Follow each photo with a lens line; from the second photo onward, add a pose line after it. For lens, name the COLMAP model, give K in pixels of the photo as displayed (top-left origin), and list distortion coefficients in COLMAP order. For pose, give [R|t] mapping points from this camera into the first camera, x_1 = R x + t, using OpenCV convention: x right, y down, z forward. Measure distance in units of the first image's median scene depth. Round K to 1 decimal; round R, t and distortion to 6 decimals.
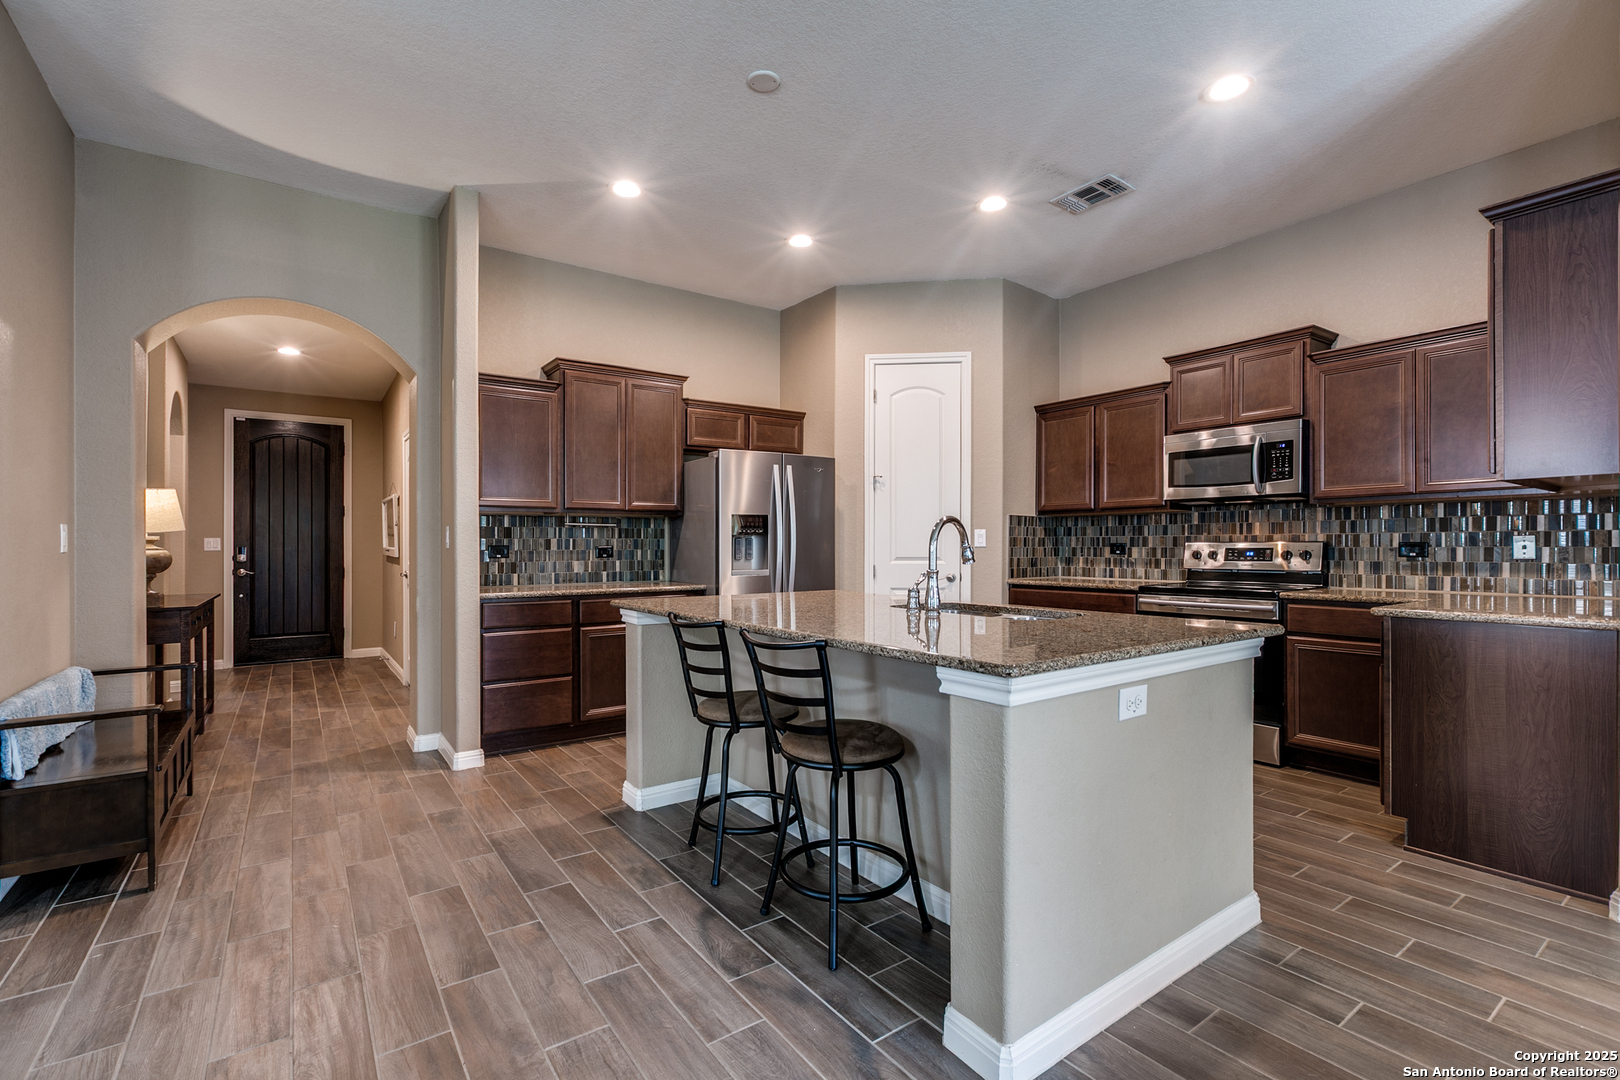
lens RADIAL K [[719.7, 0, 812.2], [0, 719.7, 544.3], [0, 0, 1]] dist [-0.001382, -0.000008]
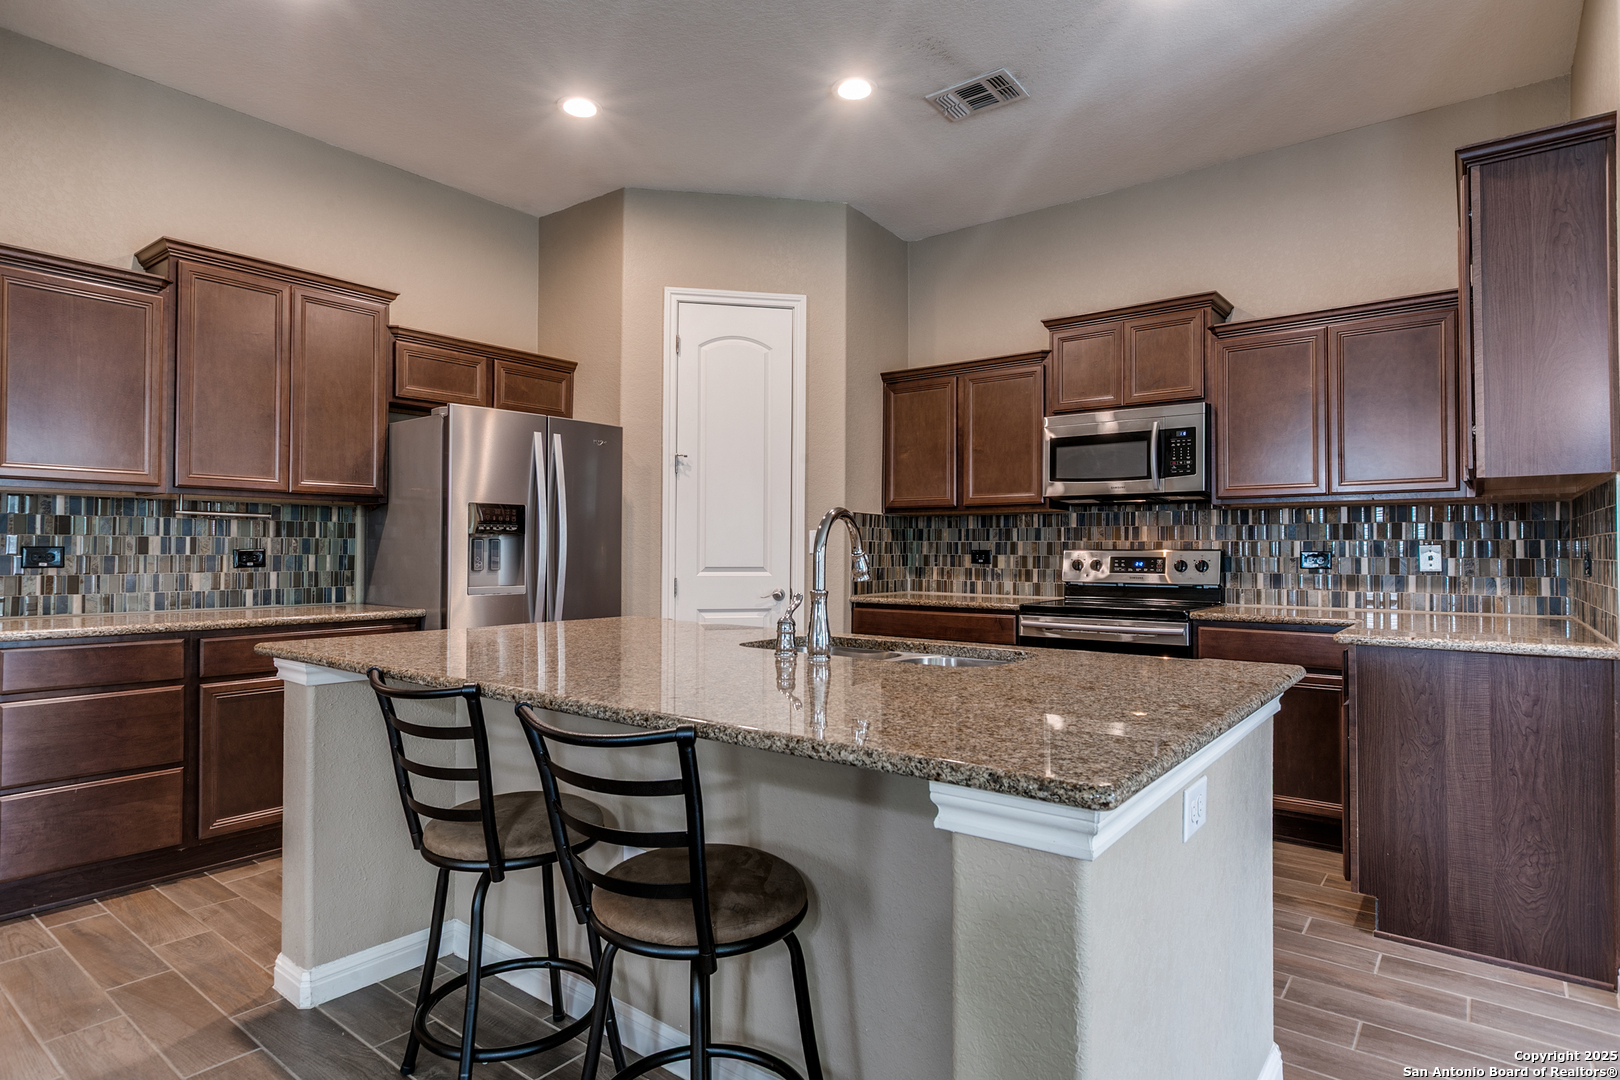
lens RADIAL K [[867.3, 0, 805.1], [0, 867.3, 541.3], [0, 0, 1]] dist [0.000616, 0.000007]
pose [[0.960699, 0.009893, 0.277415, -0.039124], [-0.007517, 0.999925, -0.009627, -0.000542], [-0.277490, 0.007164, 0.960702, 0.162531]]
